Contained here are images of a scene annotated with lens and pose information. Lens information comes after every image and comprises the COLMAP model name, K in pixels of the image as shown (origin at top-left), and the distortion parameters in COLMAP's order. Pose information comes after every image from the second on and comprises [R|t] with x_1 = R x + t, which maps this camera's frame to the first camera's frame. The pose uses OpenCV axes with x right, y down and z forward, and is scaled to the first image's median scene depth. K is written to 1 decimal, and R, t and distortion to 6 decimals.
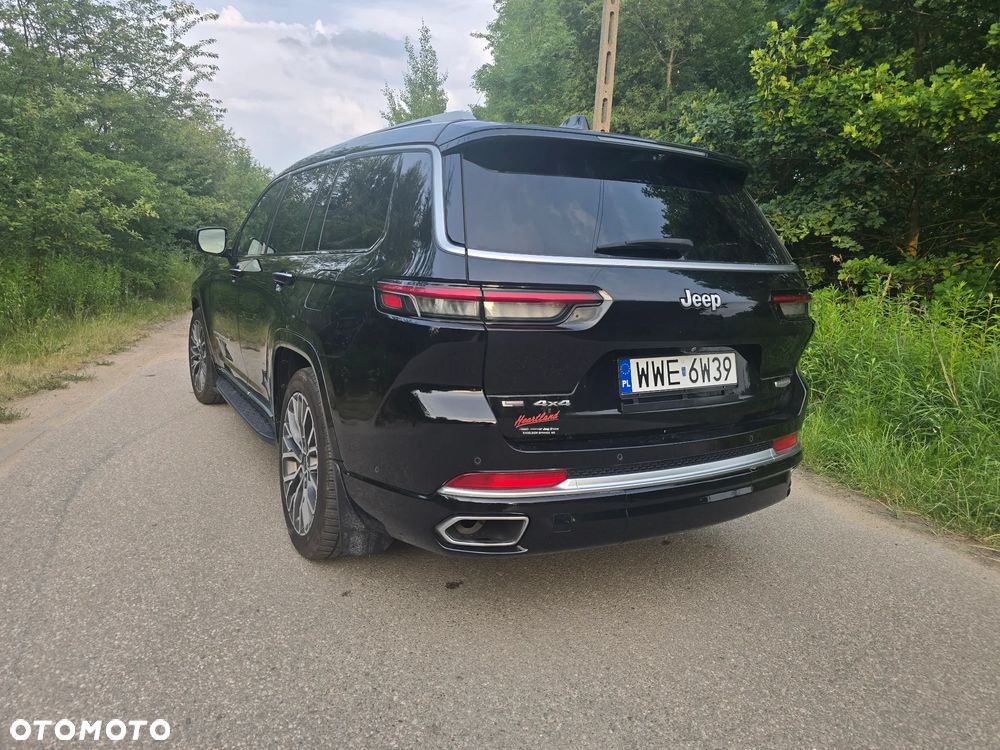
lens RADIAL K [[676.3, 0, 490.1], [0, 676.3, 376.7], [0, 0, 1]] dist [0.081380, -0.075960]
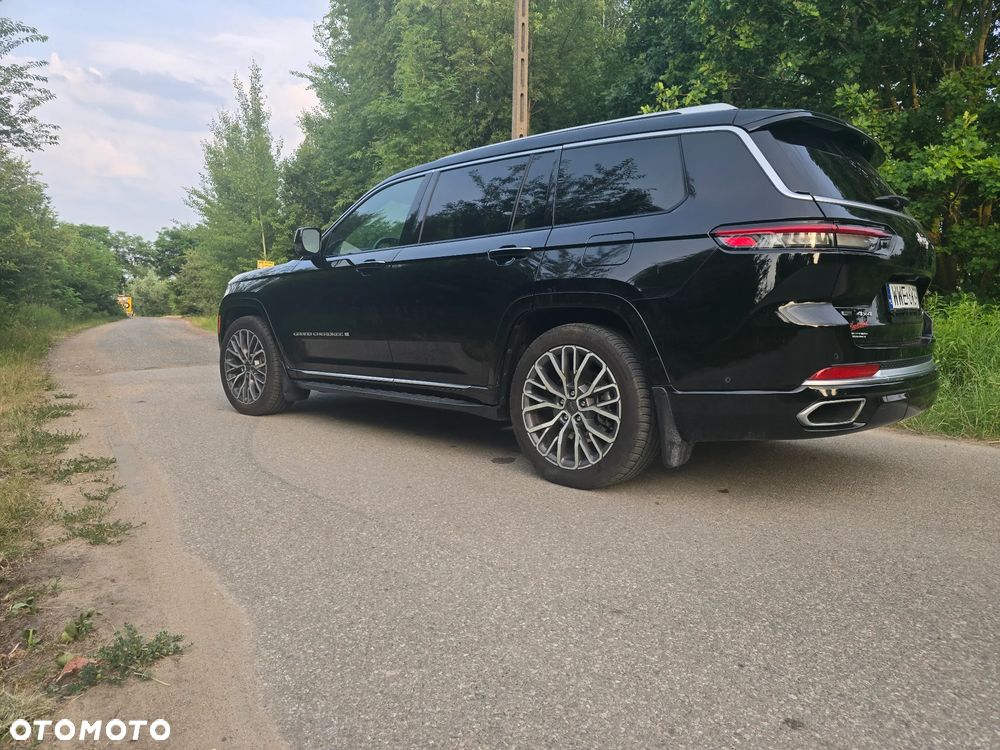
lens RADIAL K [[670.1, 0, 508.9], [0, 670.1, 382.8], [0, 0, 1]] dist [0.079787, -0.088339]
pose [[0.952181, -0.065614, 0.298406, -0.669455], [0.081615, 0.995801, -0.041467, 0.117563], [-0.294432, 0.063838, 0.953538, -0.038975]]
